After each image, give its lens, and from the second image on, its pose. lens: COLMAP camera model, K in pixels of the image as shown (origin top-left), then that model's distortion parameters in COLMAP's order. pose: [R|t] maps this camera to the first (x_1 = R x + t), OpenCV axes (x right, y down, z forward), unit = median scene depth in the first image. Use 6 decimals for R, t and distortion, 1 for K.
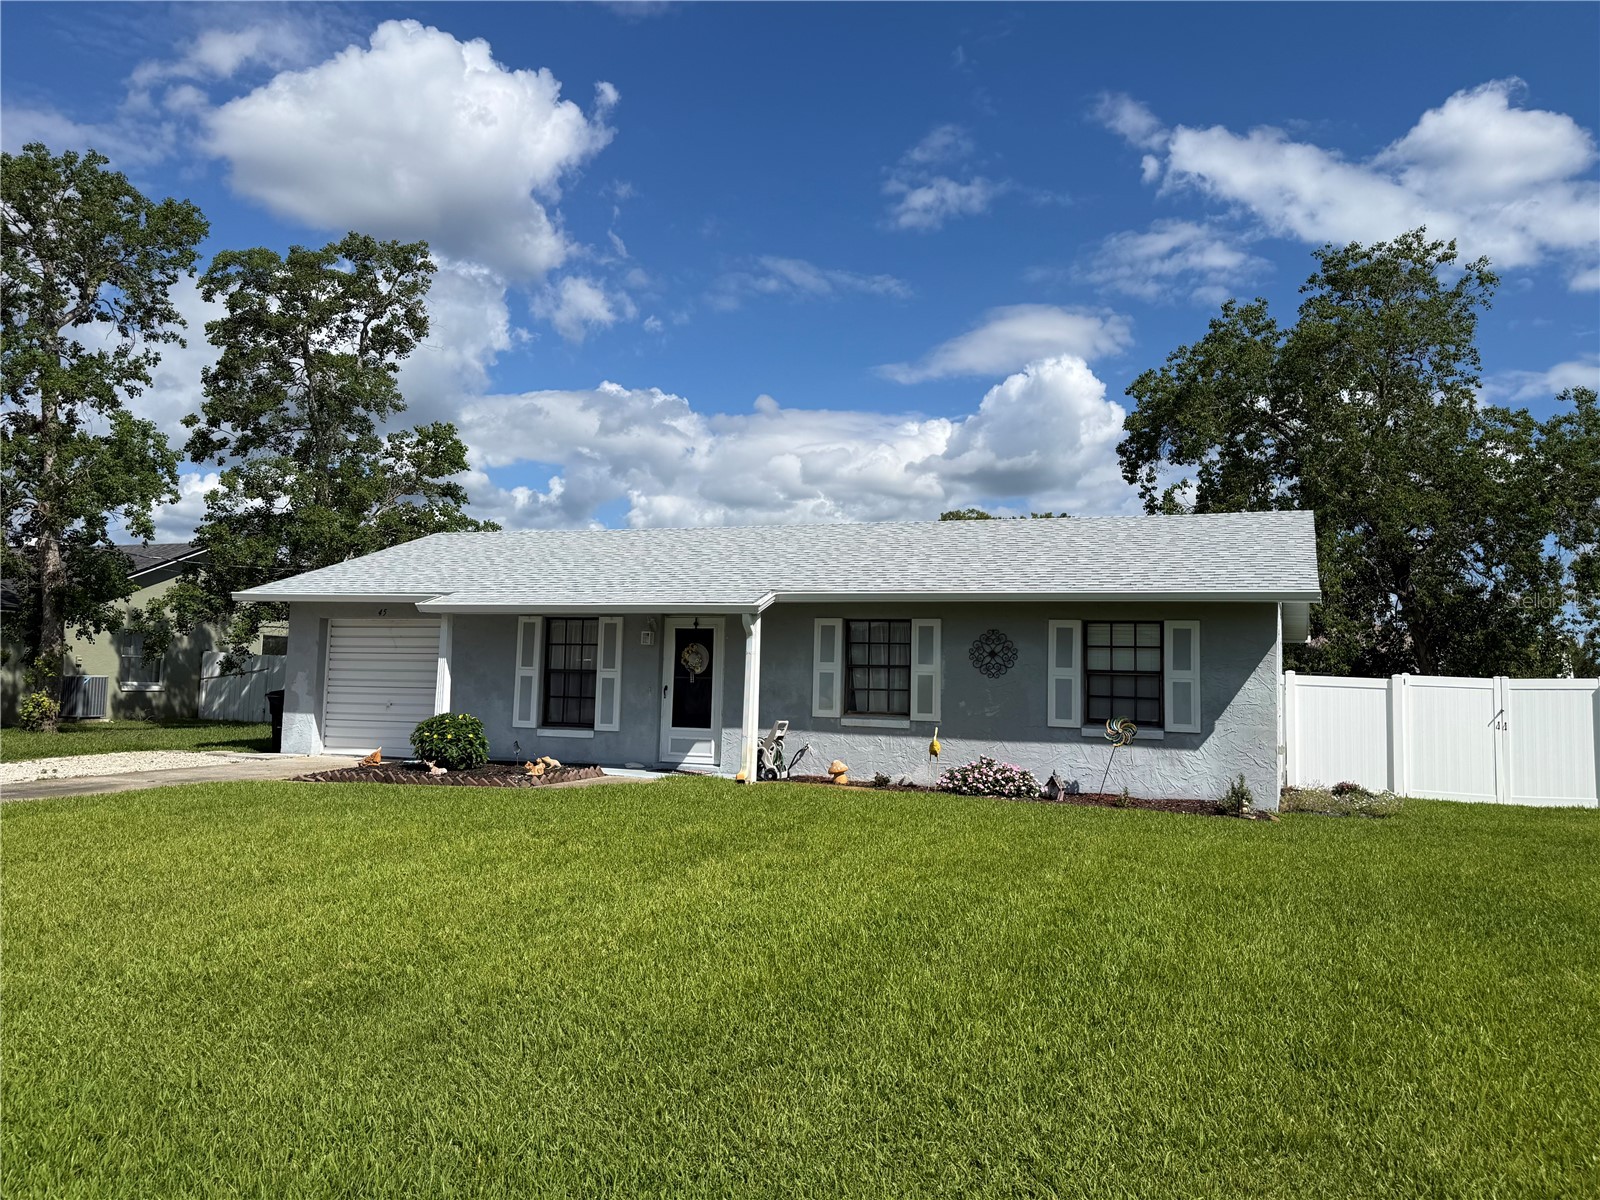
lens RADIAL K [[1197.3, 0, 797.2], [0, 1197.3, 591.6], [0, 0, 1]] dist [0.028241, -0.028323]
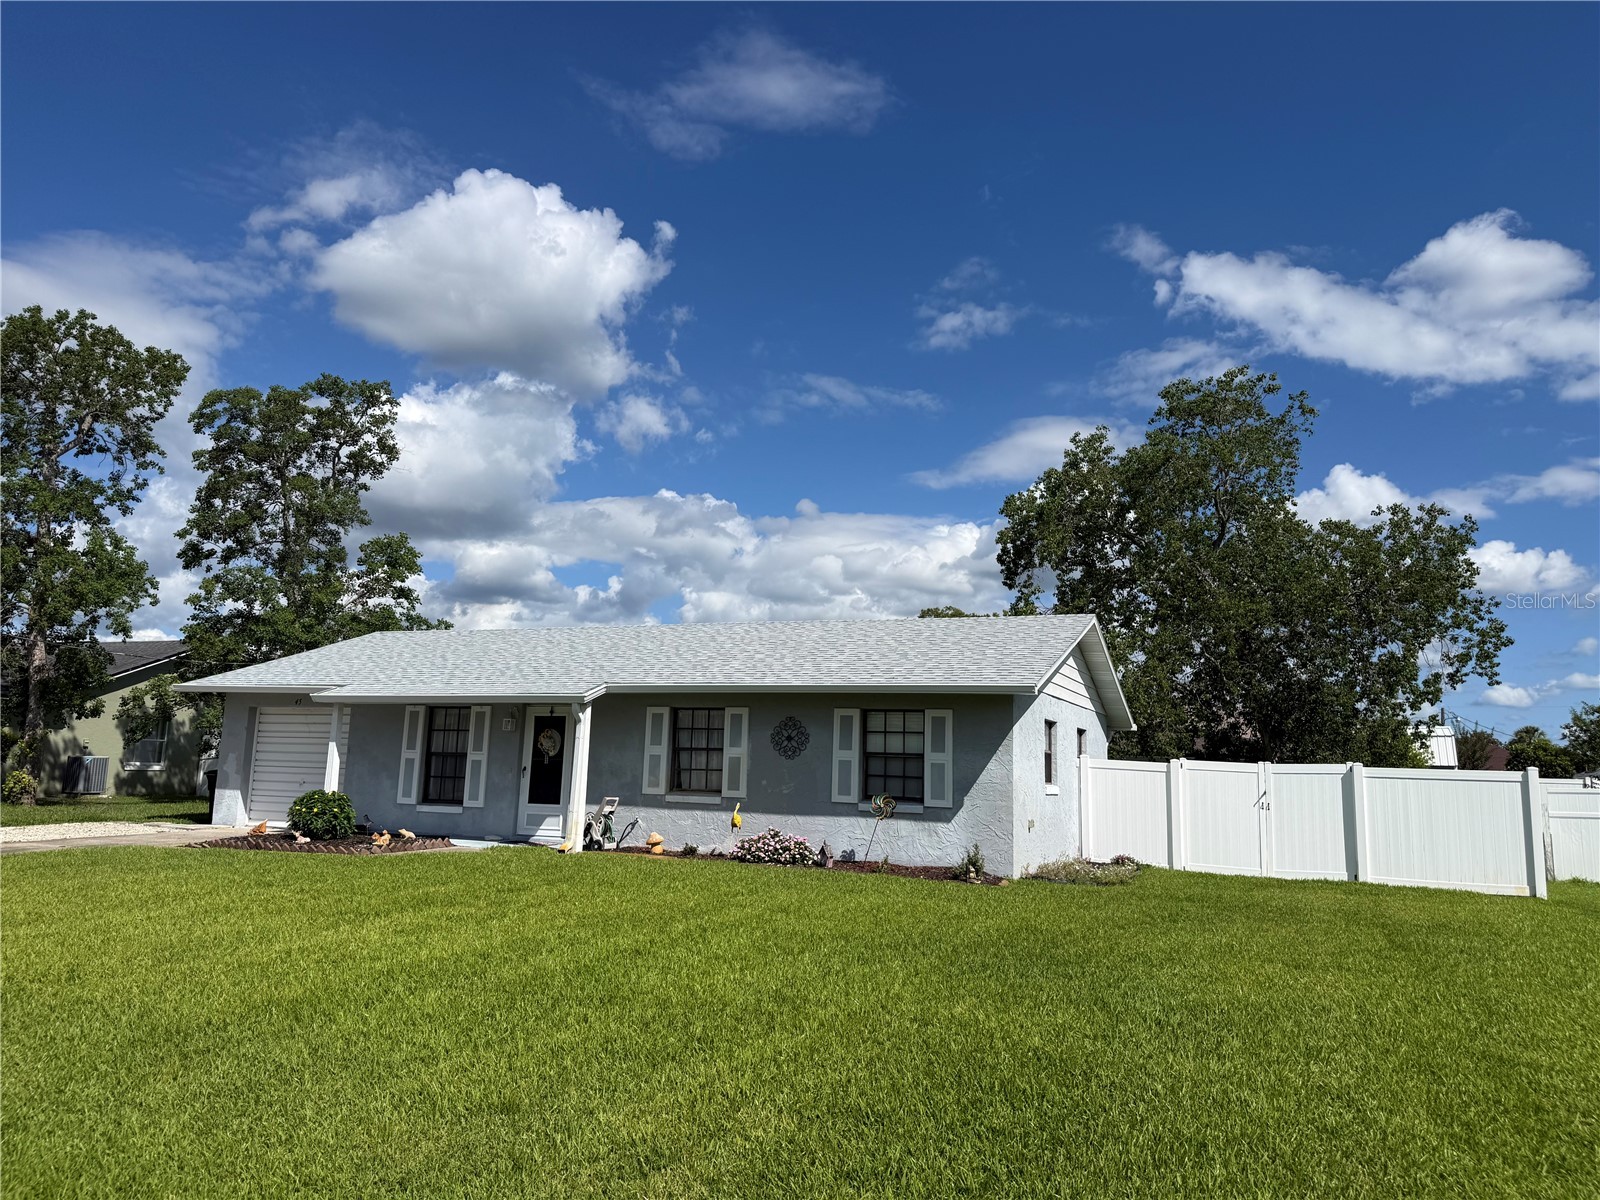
lens RADIAL K [[1120.5, 0, 814.7], [0, 1120.5, 597.1], [0, 0, 1]] dist [0.036198, -0.040503]
pose [[0.999458, -0.000786, -0.032921, 0.114933], [-0.001668, 0.997223, -0.074455, -0.002034], [0.032889, 0.074470, 0.996681, -0.044604]]
